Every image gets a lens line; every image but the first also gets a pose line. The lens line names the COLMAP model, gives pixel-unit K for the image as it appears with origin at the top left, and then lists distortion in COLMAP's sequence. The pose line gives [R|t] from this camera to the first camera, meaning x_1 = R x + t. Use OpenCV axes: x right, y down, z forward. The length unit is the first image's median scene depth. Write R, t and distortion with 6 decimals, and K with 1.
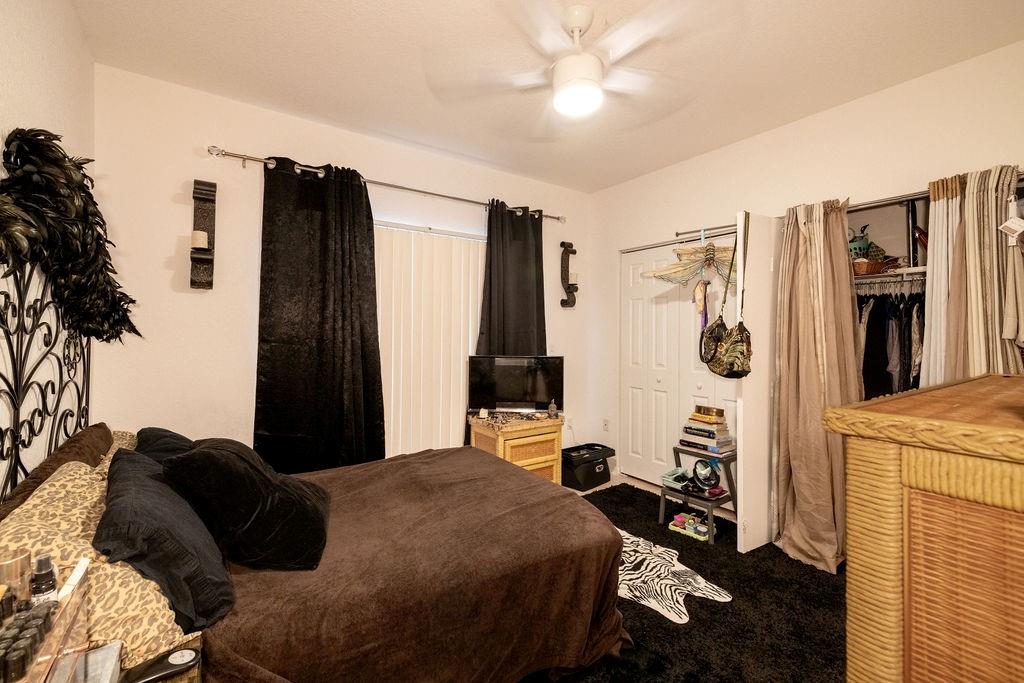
lens RADIAL K [[433.3, 0, 514.0], [0, 433.3, 325.9], [0, 0, 1]] dist [-0.001476, 0.000558]
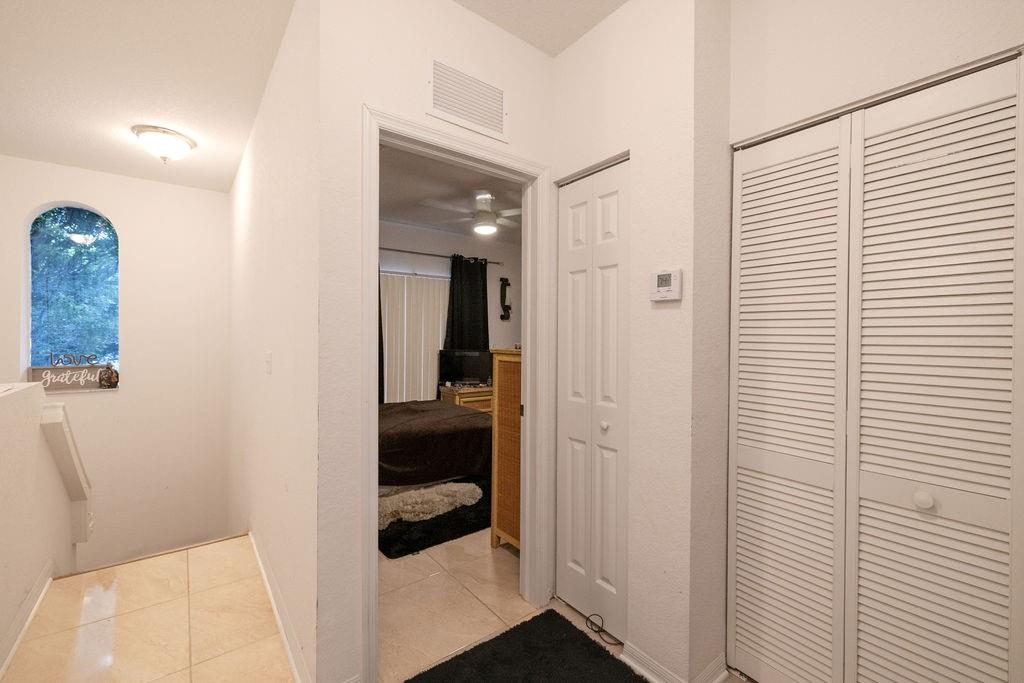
lens RADIAL K [[433.3, 0, 512.5], [0, 433.3, 339.1], [0, 0, 1]] dist [-0.001476, 0.000558]
pose [[0.999348, -0.000468, 0.036103, 0.111089], [0.000088, 0.999945, 0.010521, 0.009607], [-0.036106, -0.010511, 0.999293, -0.639898]]
